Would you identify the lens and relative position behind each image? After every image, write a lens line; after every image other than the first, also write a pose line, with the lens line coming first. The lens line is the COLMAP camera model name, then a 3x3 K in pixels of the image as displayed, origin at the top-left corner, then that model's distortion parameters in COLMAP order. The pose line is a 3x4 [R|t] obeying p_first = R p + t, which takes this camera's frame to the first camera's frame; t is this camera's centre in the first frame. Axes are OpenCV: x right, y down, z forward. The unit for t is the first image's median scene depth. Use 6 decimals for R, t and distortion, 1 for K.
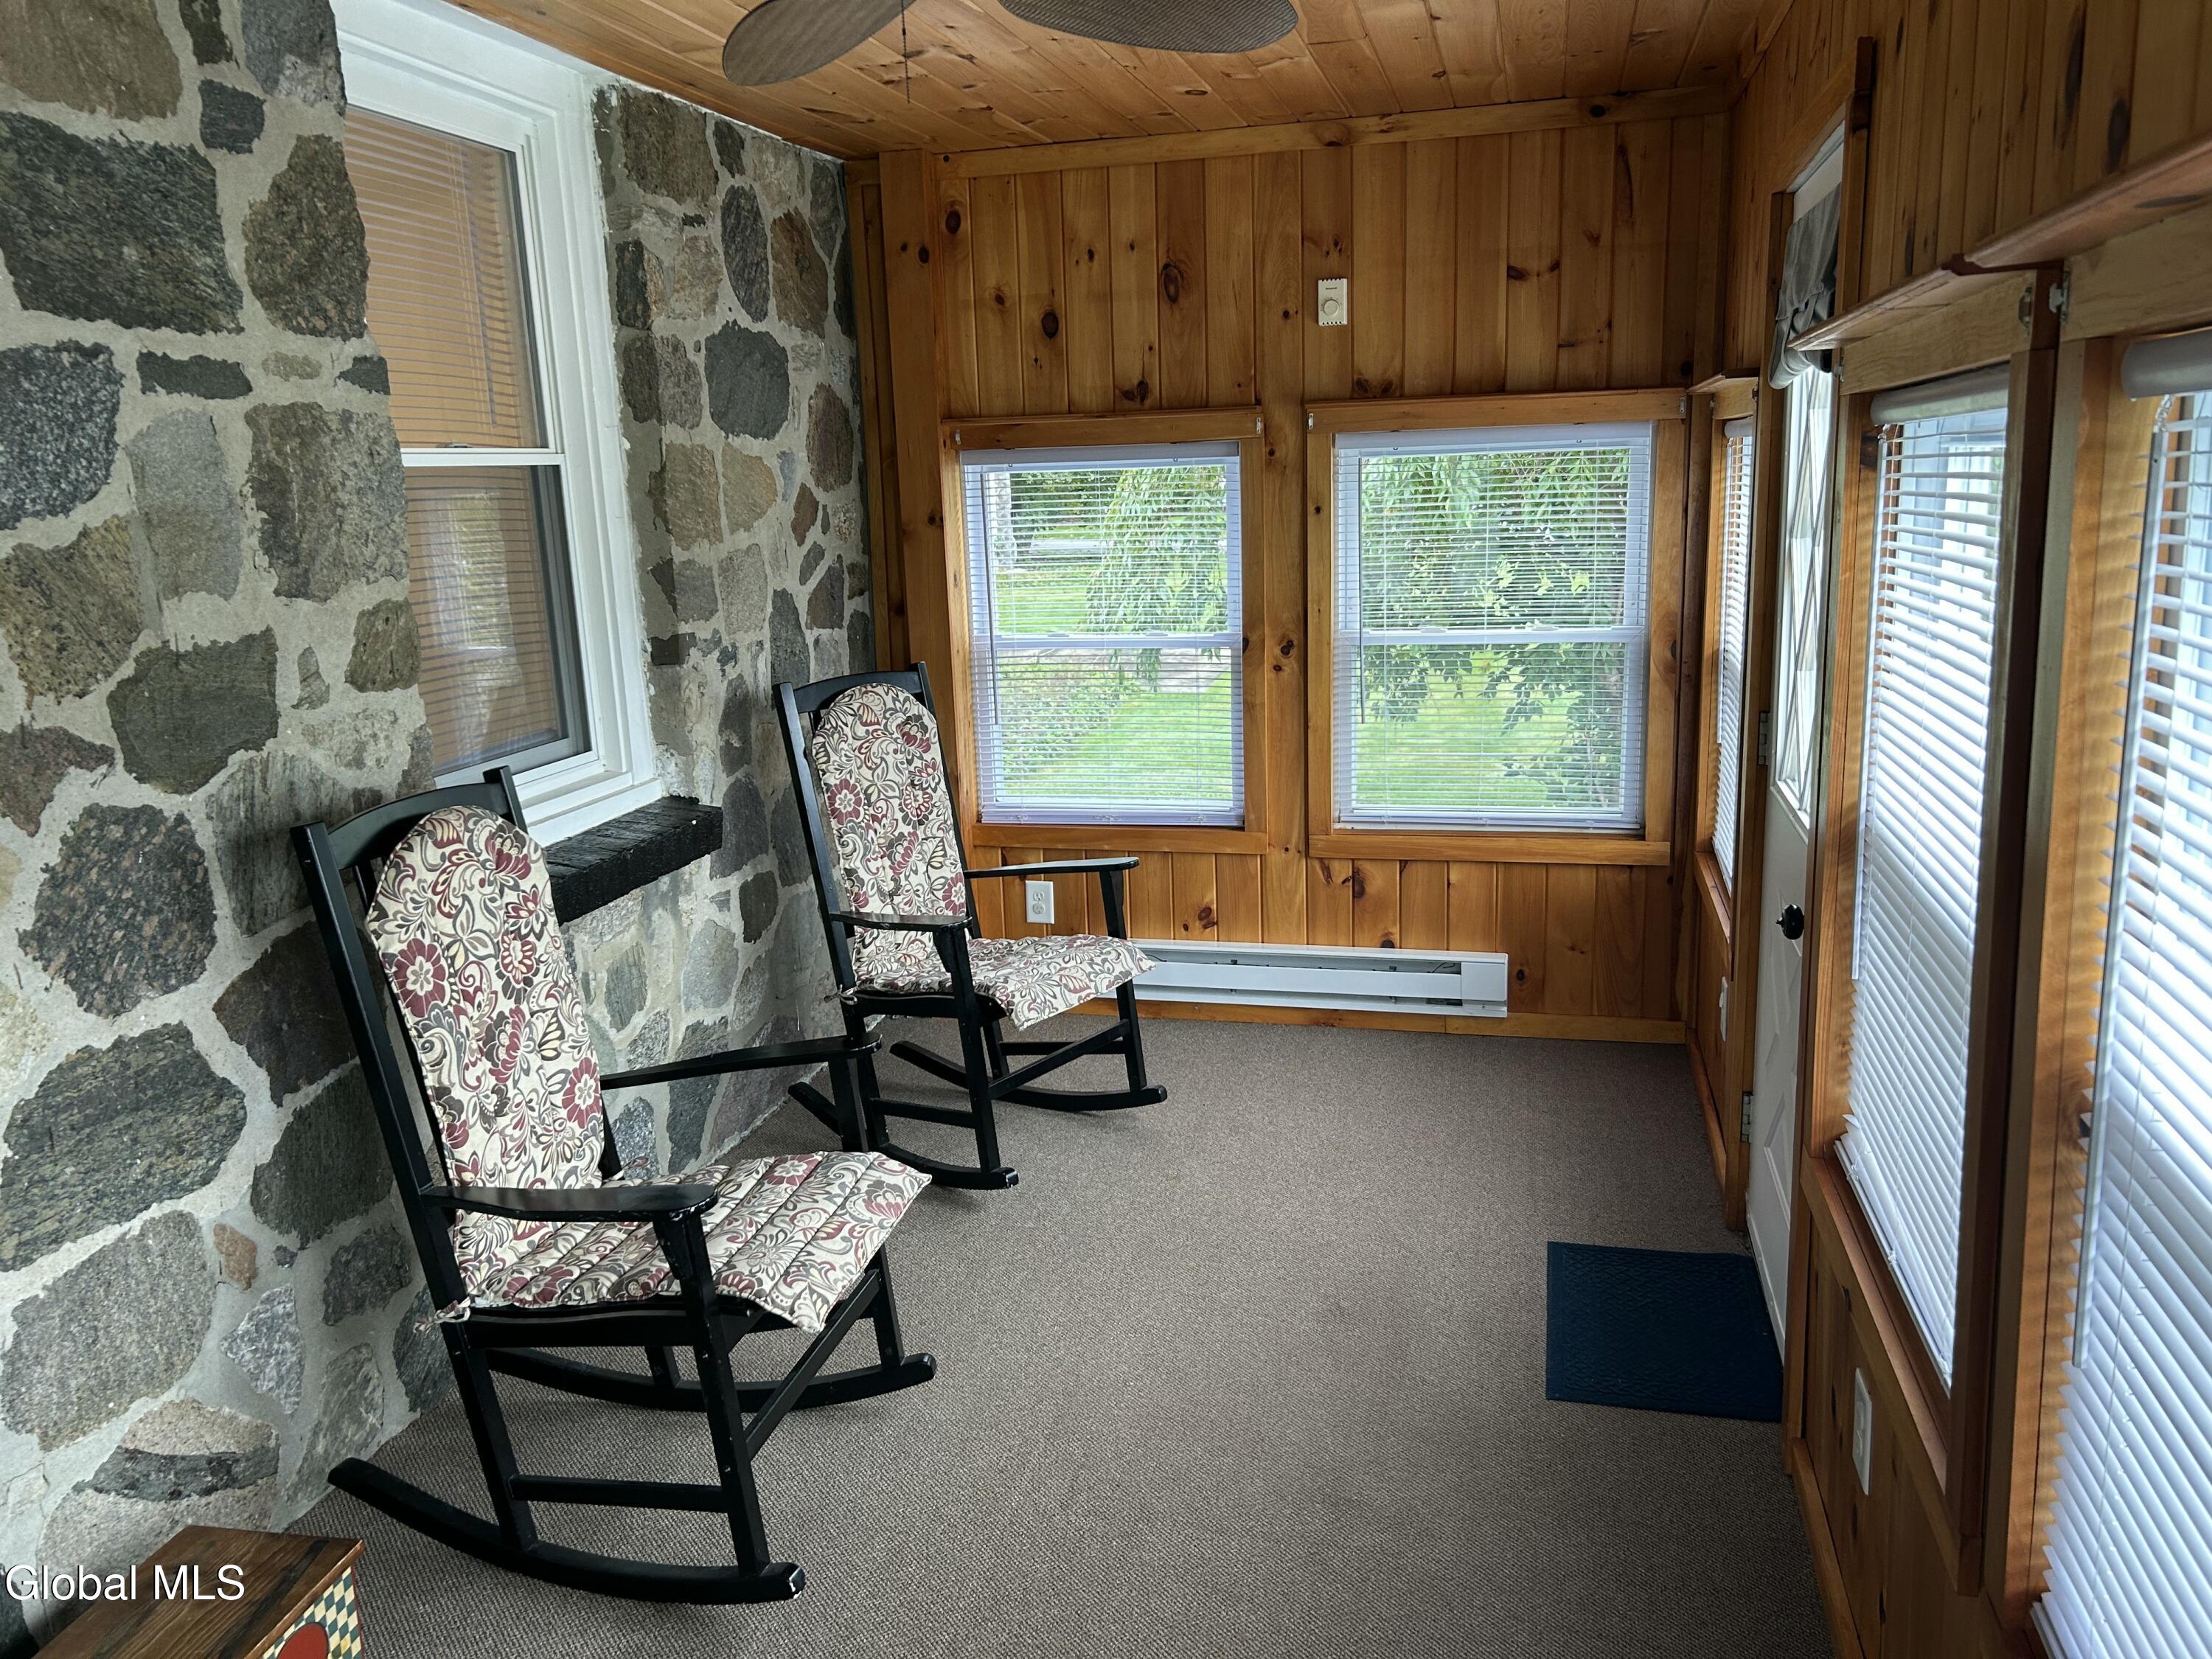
lens RADIAL K [[1653.8, 0, 1114.7], [0, 1653.8, 813.1], [0, 0, 1]] dist [0.041184, -0.039015]
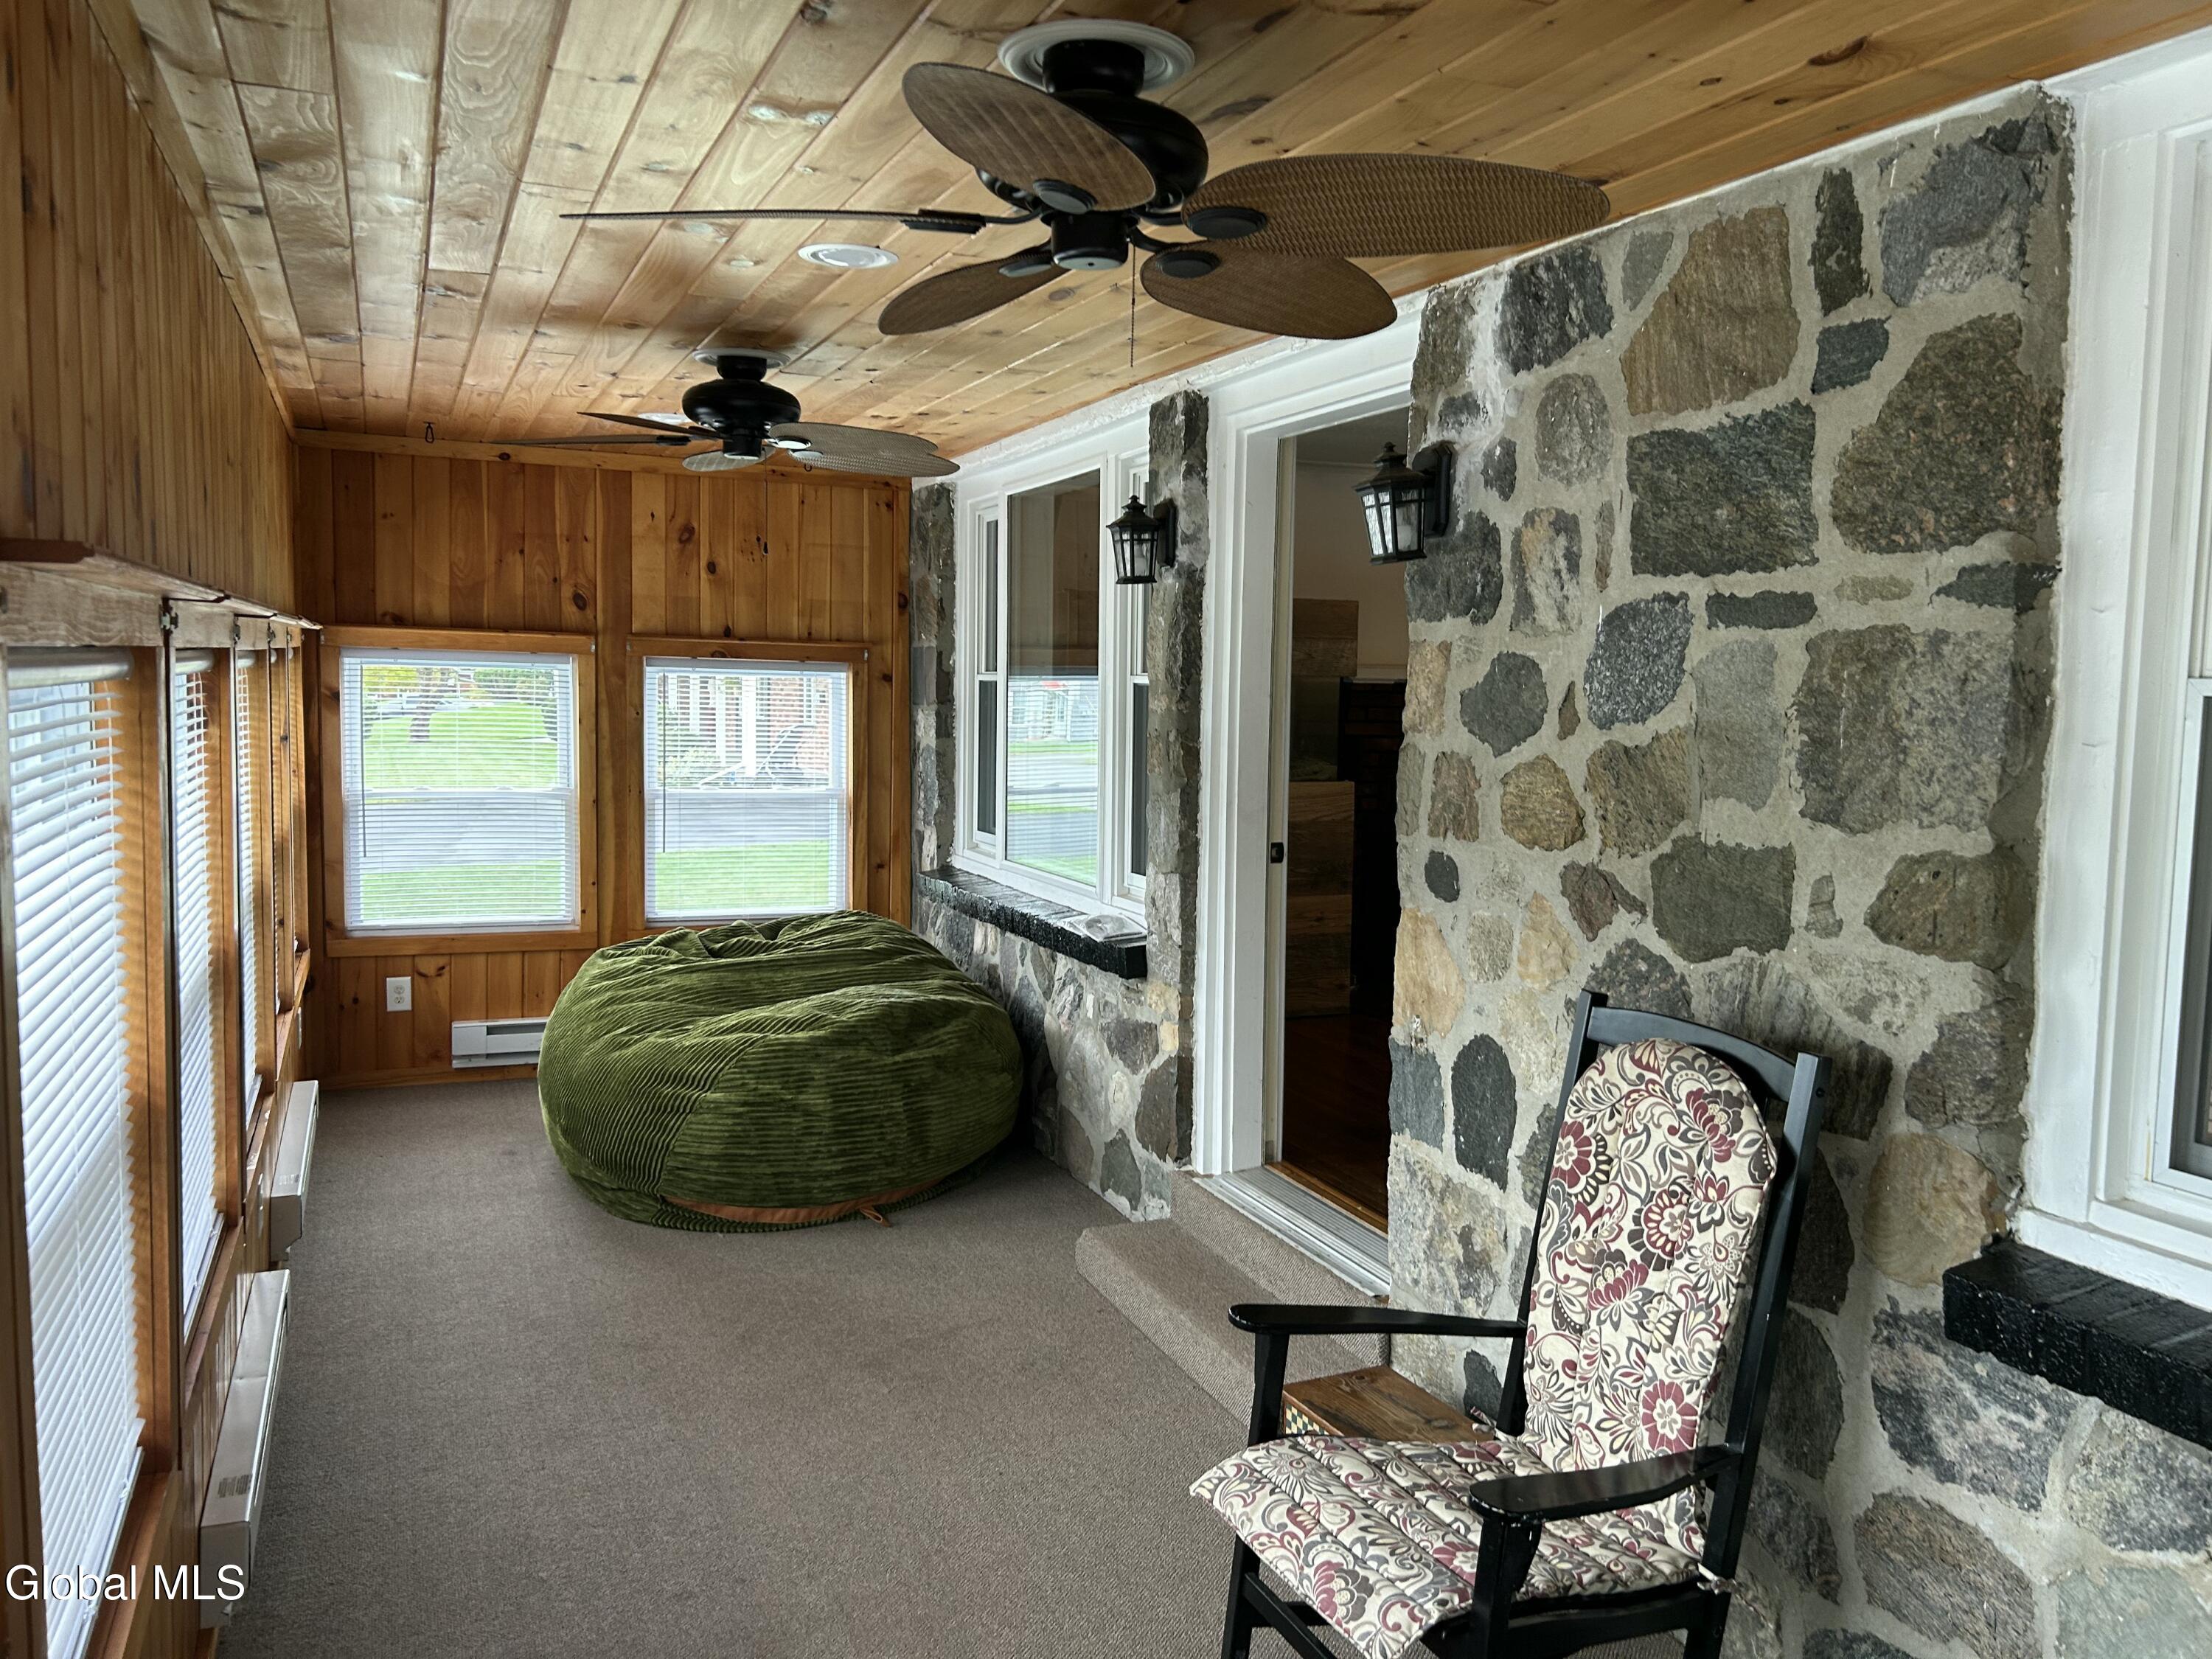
lens RADIAL K [[1653.8, 0, 1114.7], [0, 1653.8, 813.1], [0, 0, 1]] dist [0.041184, -0.039015]
pose [[-0.797205, 0.071415, -0.599470, 0.438776], [-0.111510, 0.958474, 0.262475, -0.355928], [0.593322, 0.276093, -0.756136, 1.538382]]
